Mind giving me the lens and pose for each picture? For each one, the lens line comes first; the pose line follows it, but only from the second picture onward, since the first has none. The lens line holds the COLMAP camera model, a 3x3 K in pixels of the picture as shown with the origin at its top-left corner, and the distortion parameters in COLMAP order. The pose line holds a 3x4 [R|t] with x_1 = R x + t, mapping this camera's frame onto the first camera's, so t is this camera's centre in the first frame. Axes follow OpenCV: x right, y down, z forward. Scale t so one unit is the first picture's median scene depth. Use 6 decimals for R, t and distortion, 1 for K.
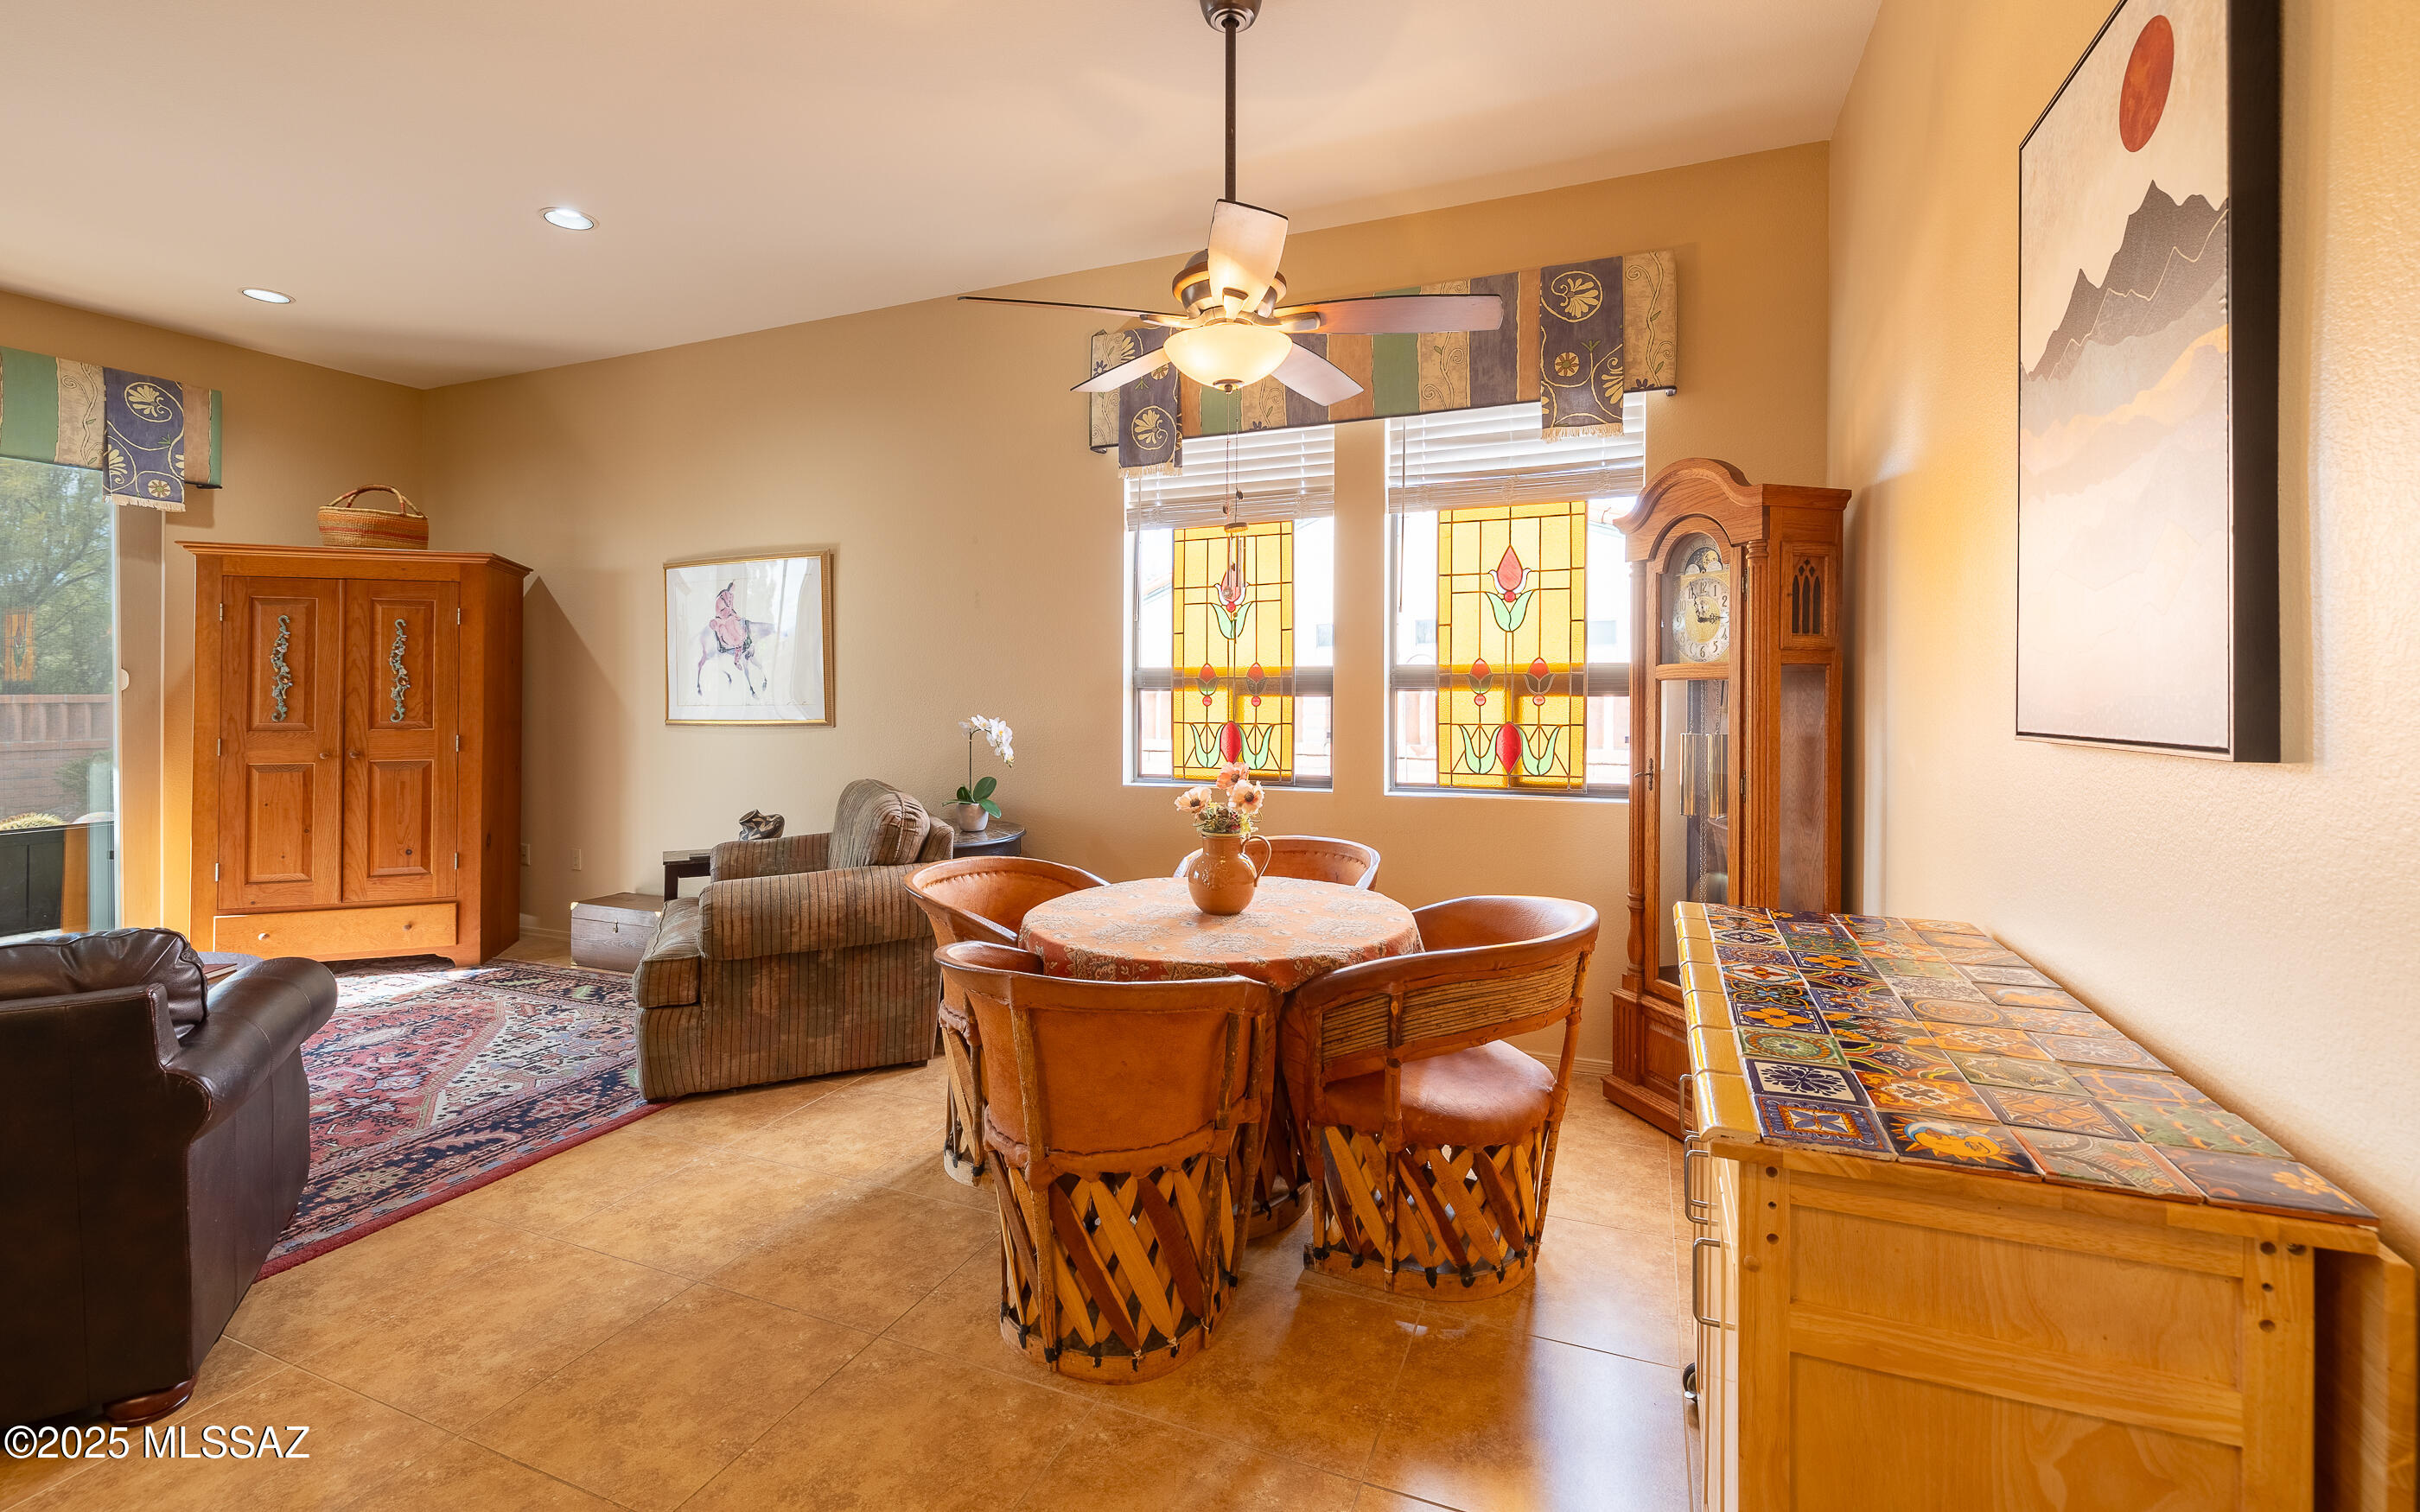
lens RADIAL K [[1023.5, 0, 1223.7], [0, 1023.5, 694.9], [0, 0, 1]] dist [-0.006768, 0.000688]
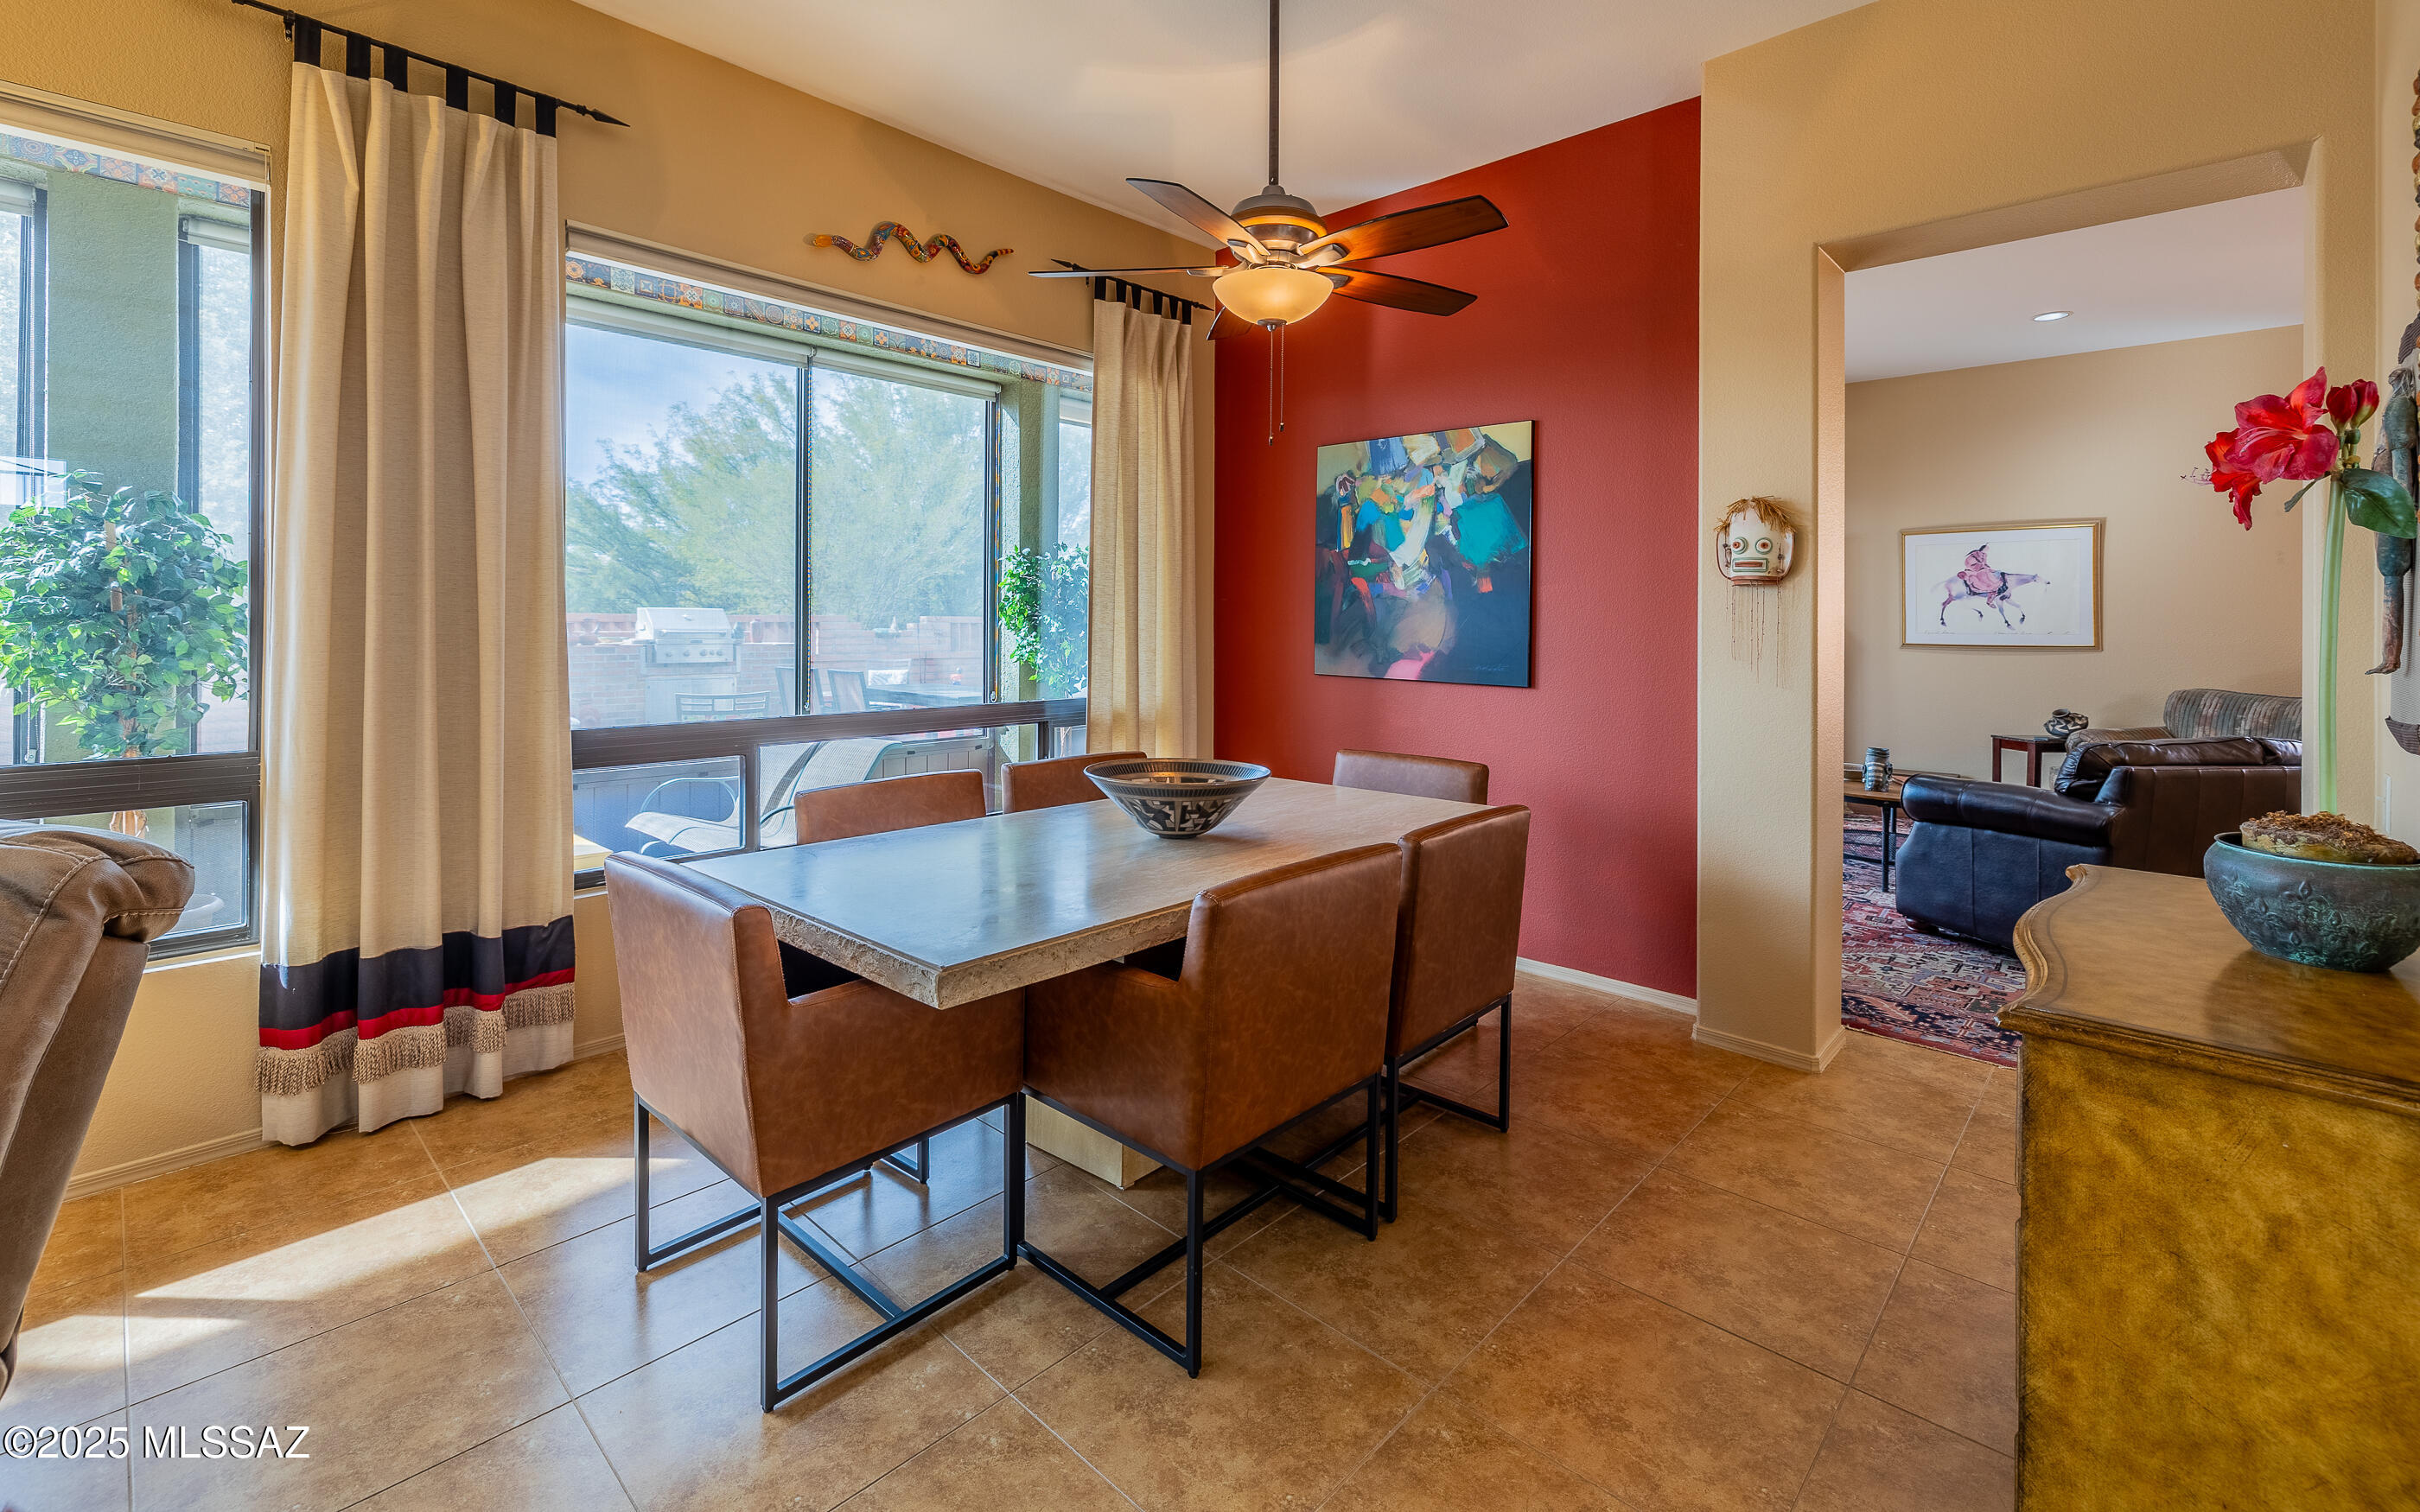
lens RADIAL K [[1062.0, 0, 1210.1], [0, 1062.0, 635.8], [0, 0, 1]] dist [0.000609, 0.000010]
pose [[0.934774, 0.017916, -0.354791, -1.149805], [-0.016548, 0.999839, 0.006891, 0.024331], [0.354857, -0.000571, 0.934920, -0.862887]]
